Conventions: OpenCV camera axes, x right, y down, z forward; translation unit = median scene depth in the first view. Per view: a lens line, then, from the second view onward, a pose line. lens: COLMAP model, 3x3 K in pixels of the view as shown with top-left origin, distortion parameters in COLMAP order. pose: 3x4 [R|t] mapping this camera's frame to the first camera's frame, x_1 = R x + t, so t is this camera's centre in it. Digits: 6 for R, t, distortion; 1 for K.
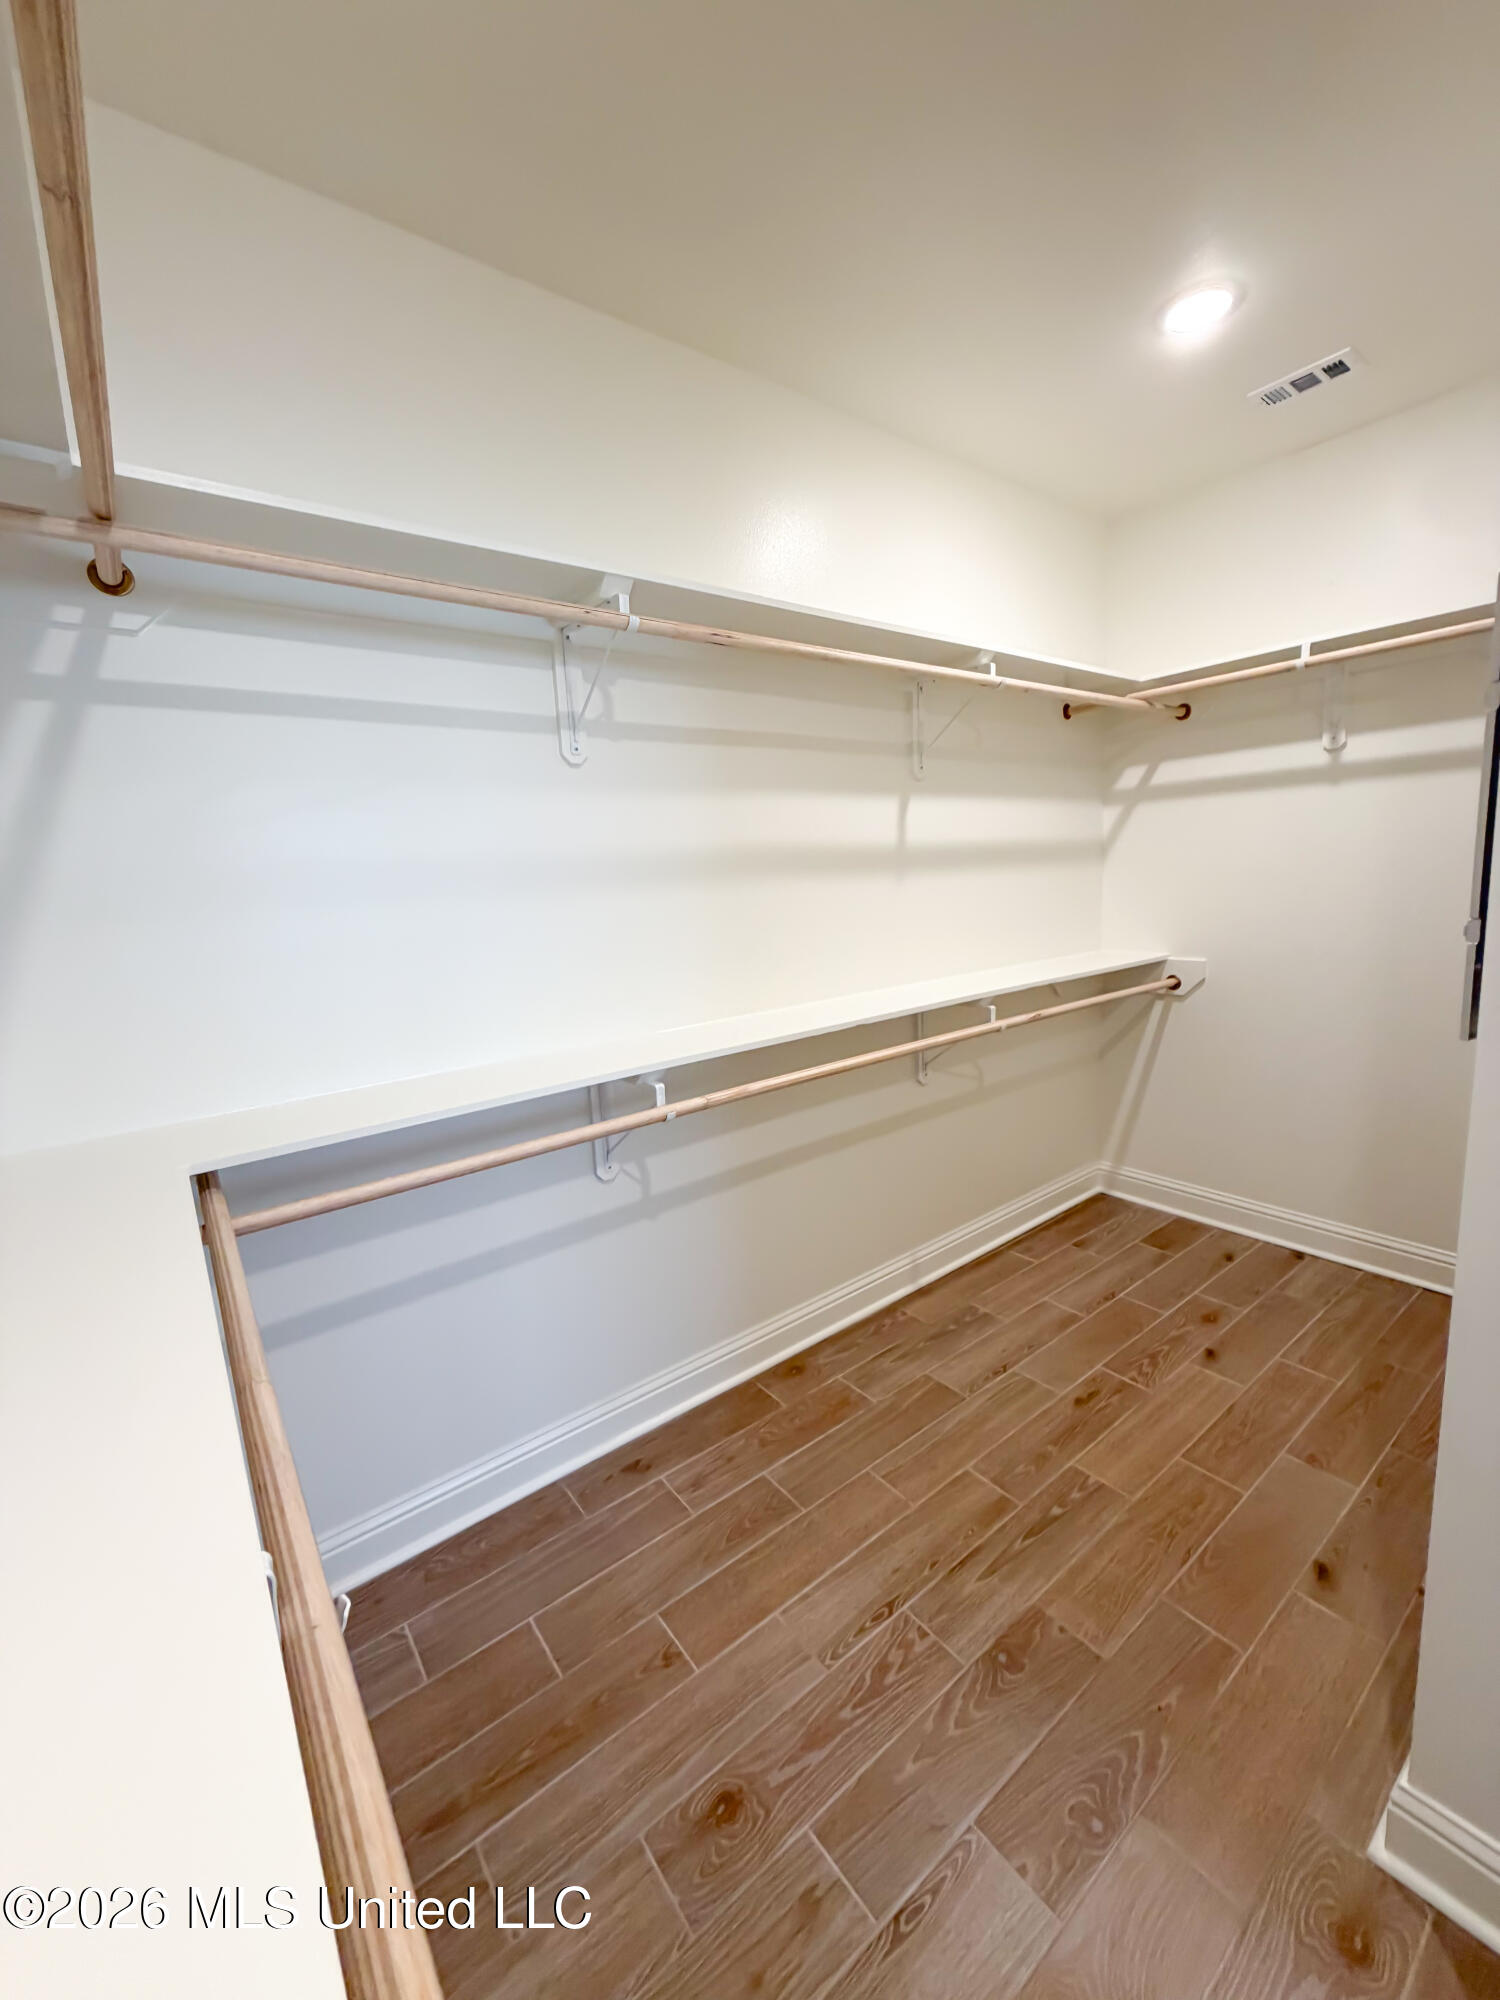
lens RADIAL K [[794.0, 0, 749.4], [0, 794.0, 995.1], [0, 0, 1]] dist [-0.000179, 0.000159]
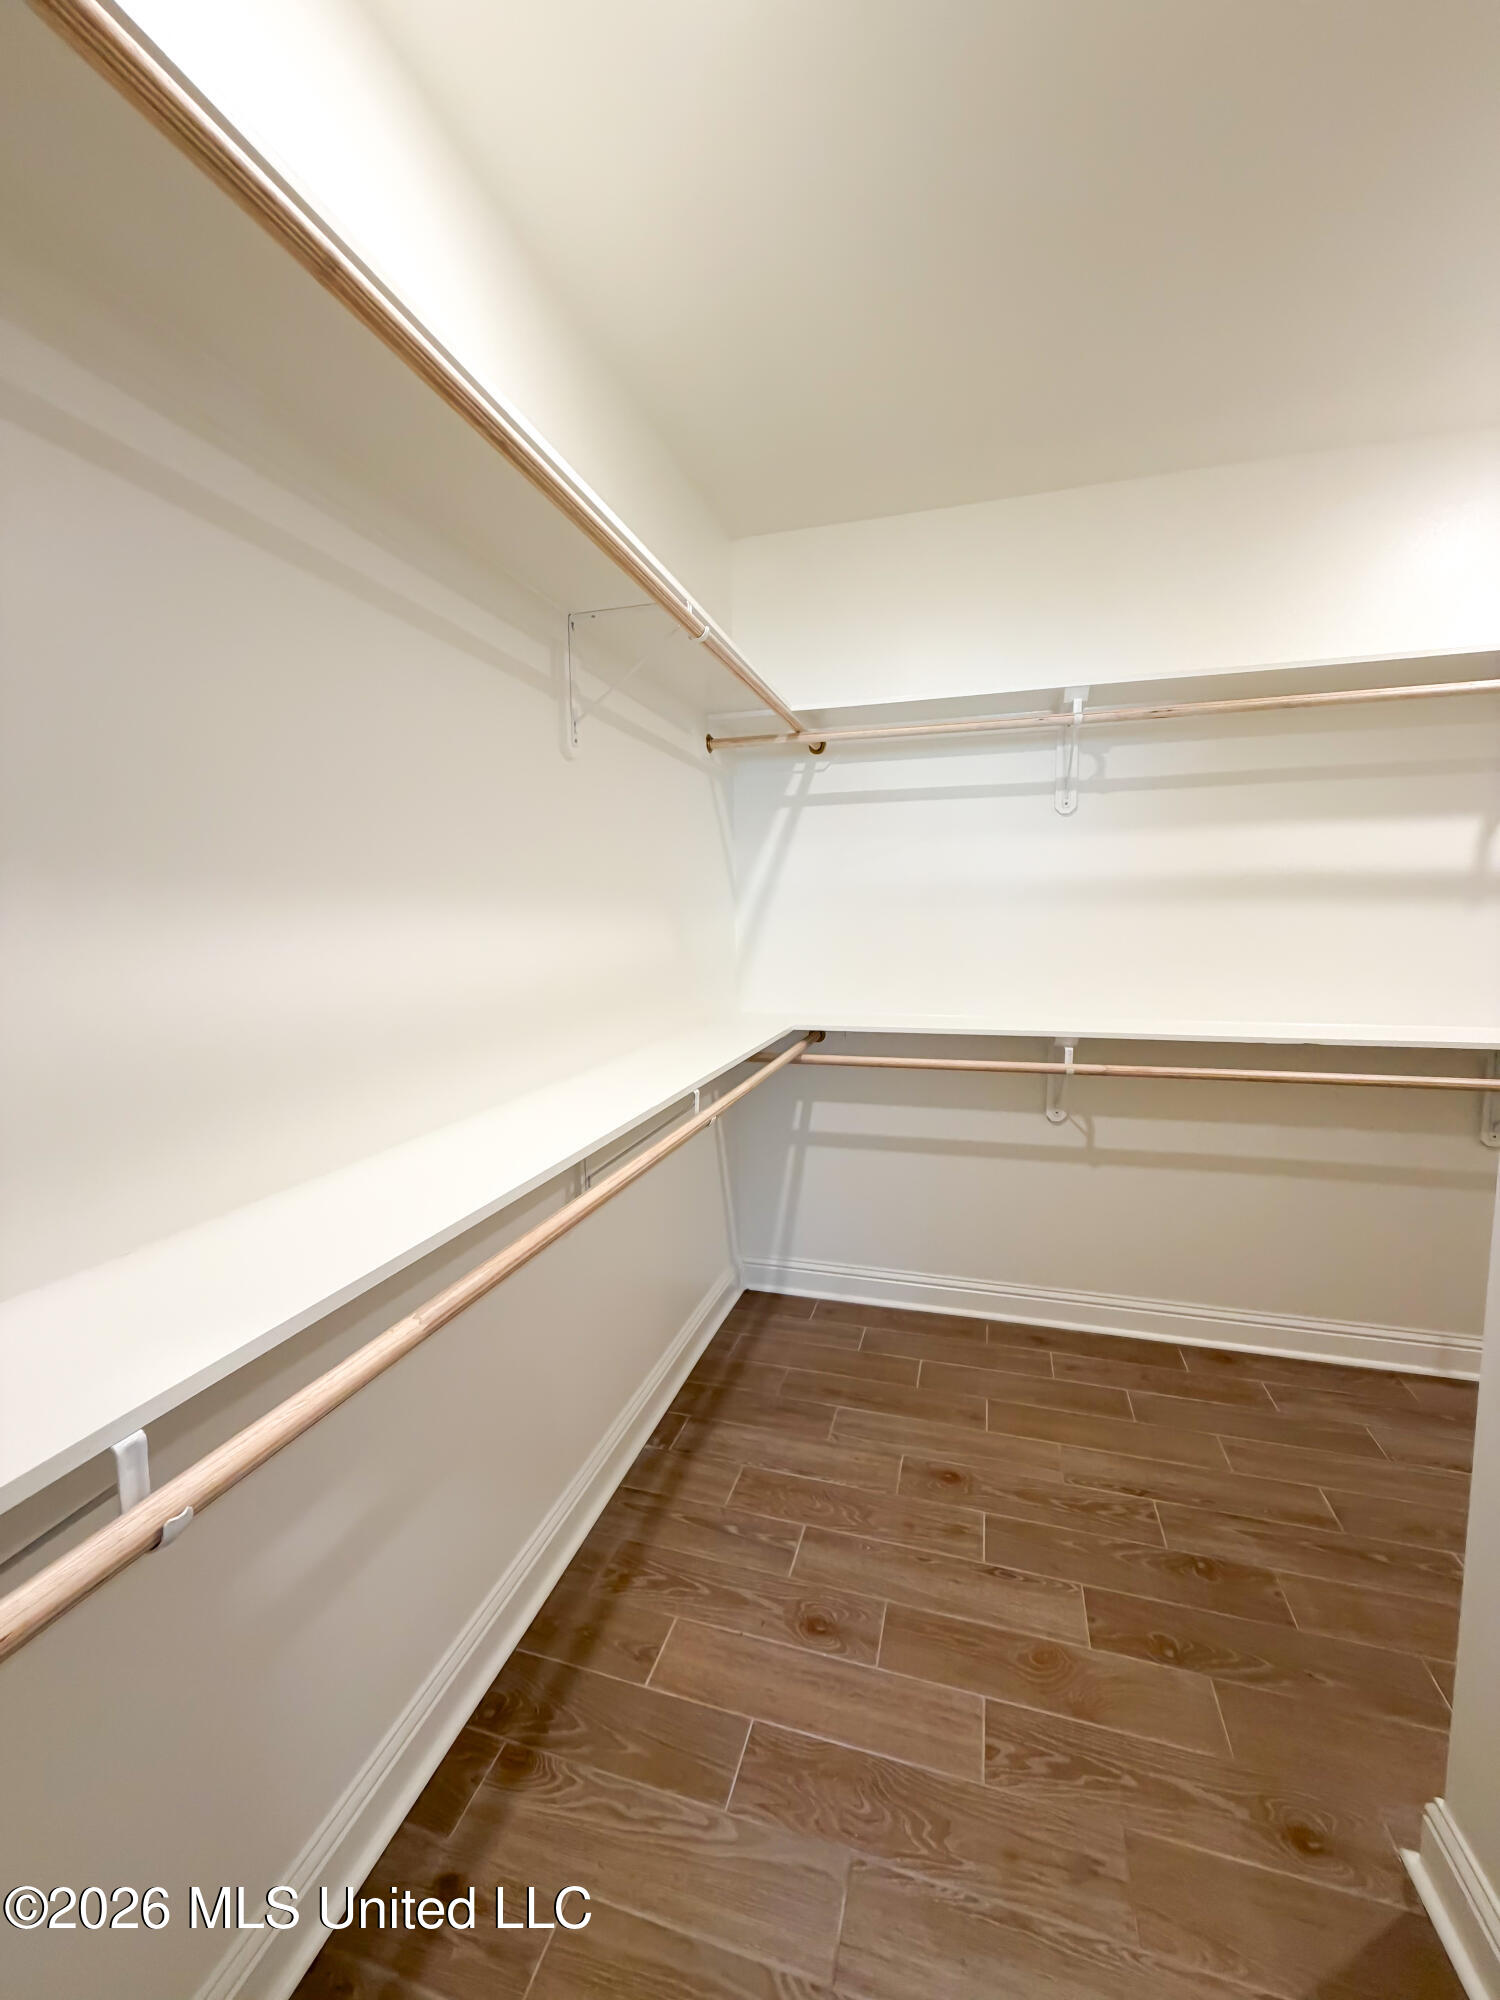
lens RADIAL K [[794.0, 0, 749.4], [0, 794.0, 995.1], [0, 0, 1]] dist [-0.000179, 0.000159]
pose [[0.587191, 0.126882, -0.799442, 0.641162], [-0.143746, 0.988285, 0.051273, 0.032384], [0.796583, 0.084810, 0.598551, -0.258687]]
